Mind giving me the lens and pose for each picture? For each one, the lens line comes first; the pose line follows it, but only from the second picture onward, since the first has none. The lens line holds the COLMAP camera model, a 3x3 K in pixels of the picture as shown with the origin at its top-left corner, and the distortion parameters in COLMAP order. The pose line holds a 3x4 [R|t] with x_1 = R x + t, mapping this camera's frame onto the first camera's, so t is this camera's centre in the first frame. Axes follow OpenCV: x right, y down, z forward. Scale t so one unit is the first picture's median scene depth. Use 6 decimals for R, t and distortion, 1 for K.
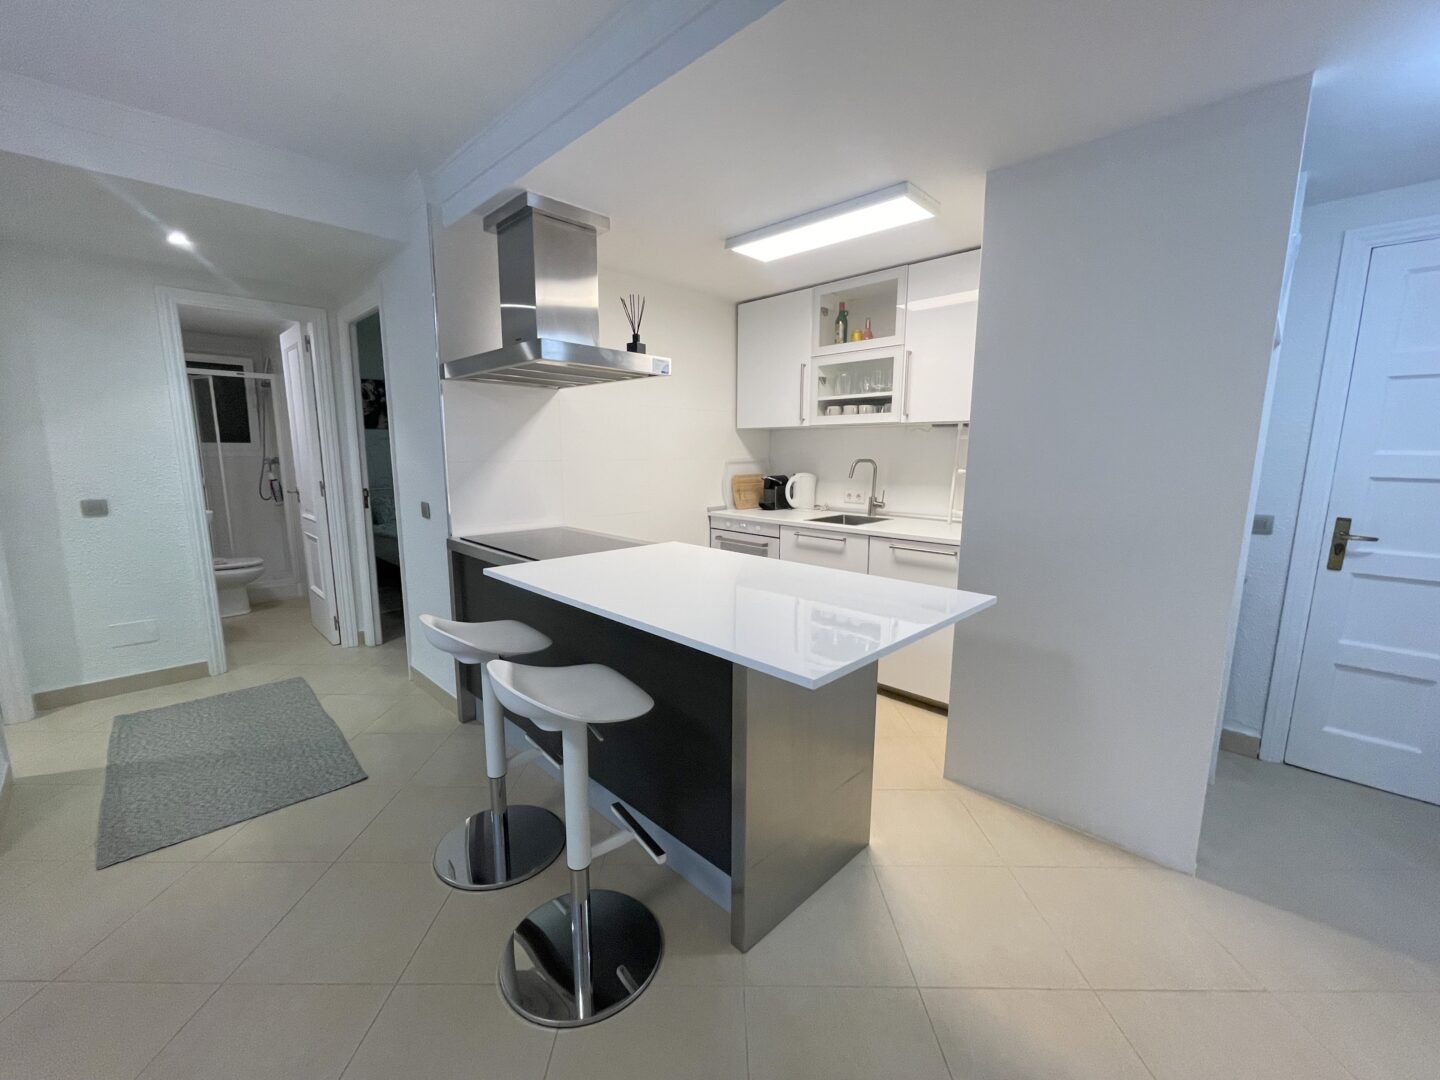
lens RADIAL K [[588.7, 0, 703.5], [0, 588.7, 542.4], [0, 0, 1]] dist [-0.000936, -0.000306]
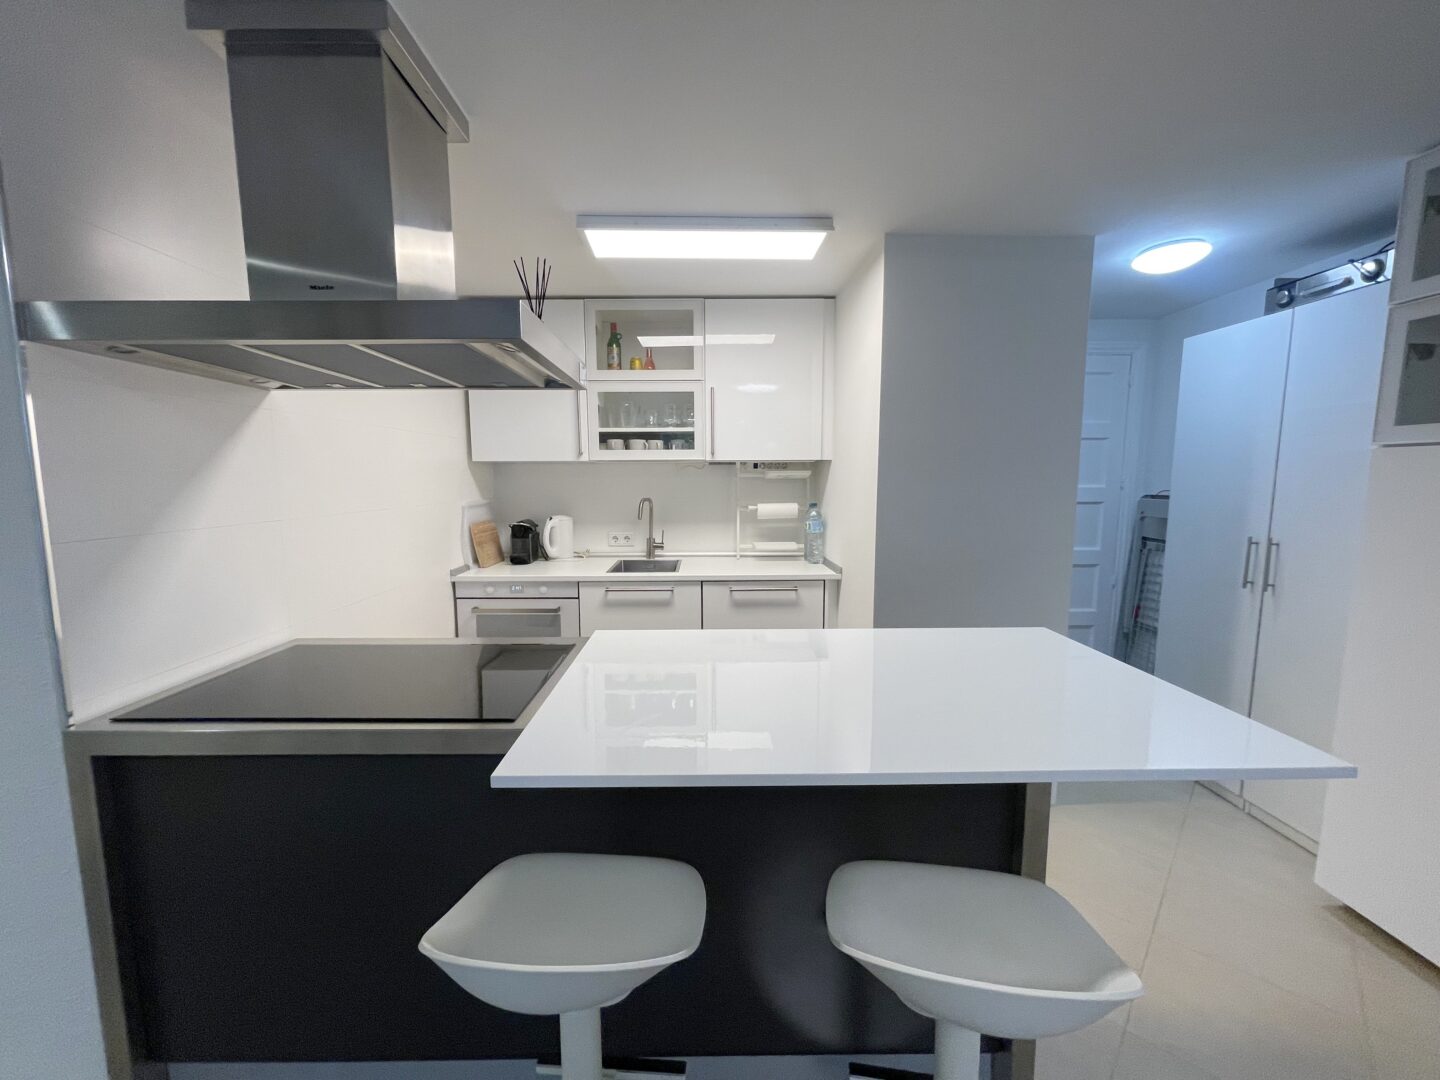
lens RADIAL K [[580.8, 0, 711.1], [0, 580.8, 541.3], [0, 0, 1]] dist [0.000787, 0.000219]
pose [[0.694591, -0.084492, 0.714426, -0.315233], [0.118567, 0.992944, 0.002155, -0.066568], [-0.709567, 0.083210, 0.699708, 0.309395]]
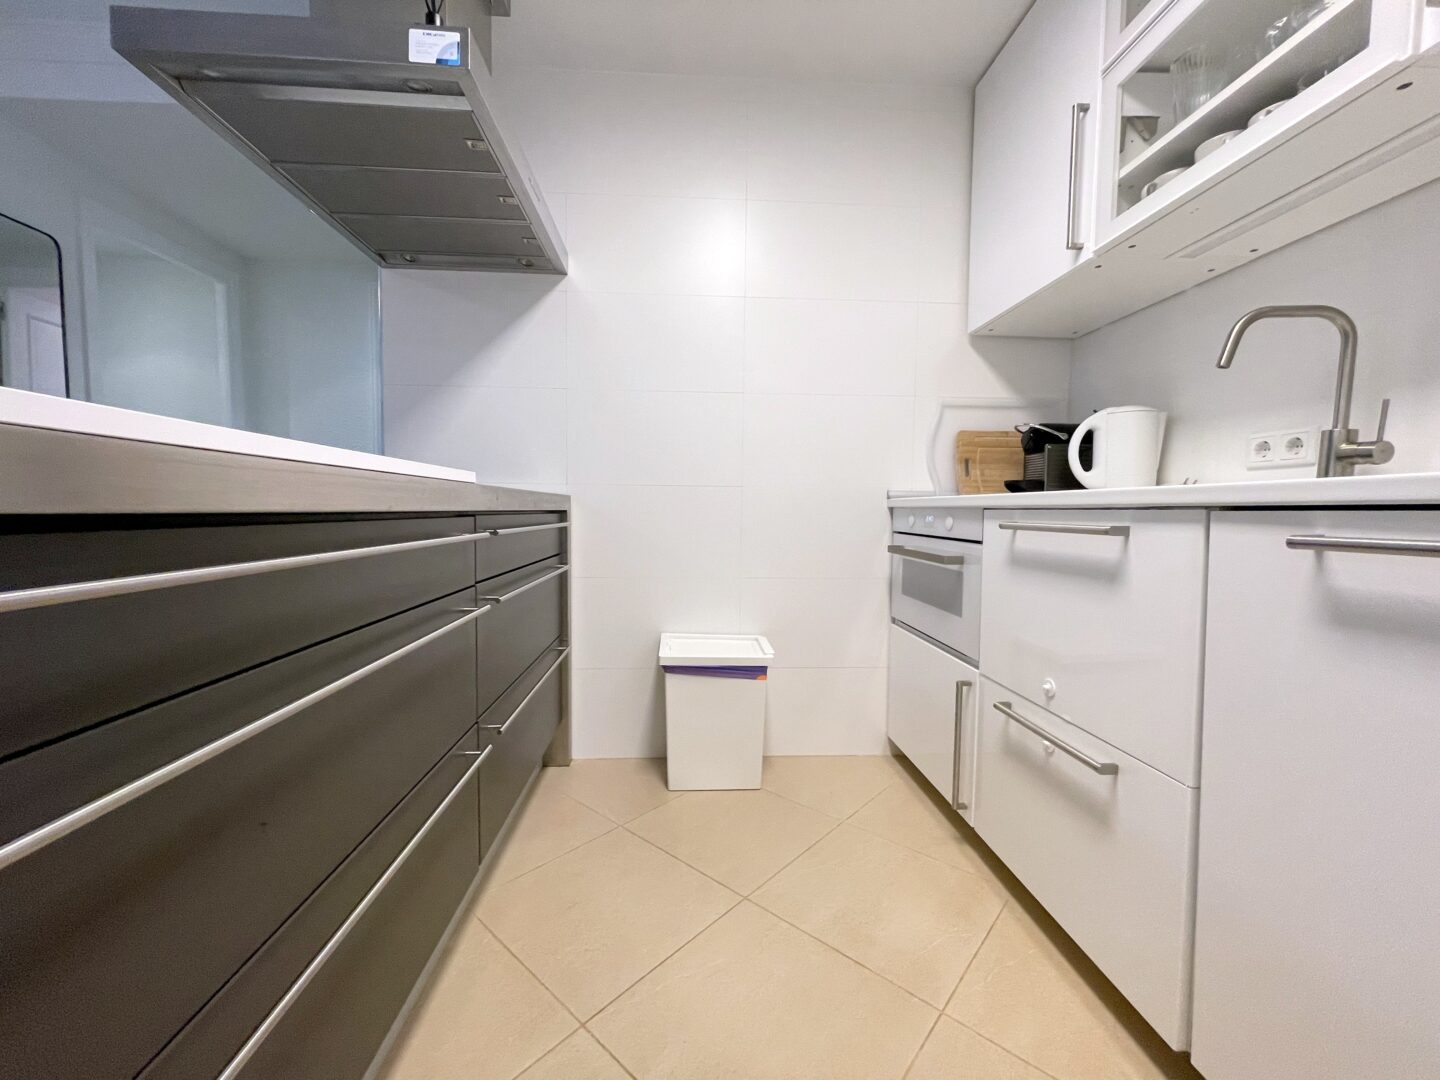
lens RADIAL K [[580.8, 0, 711.1], [0, 580.8, 541.3], [0, 0, 1]] dist [0.000787, 0.000219]
pose [[0.757691, 0.043358, -0.651171, 0.253657], [-0.110689, 0.991872, -0.062752, 0.038242], [0.643157, 0.119624, 0.756332, 0.594846]]
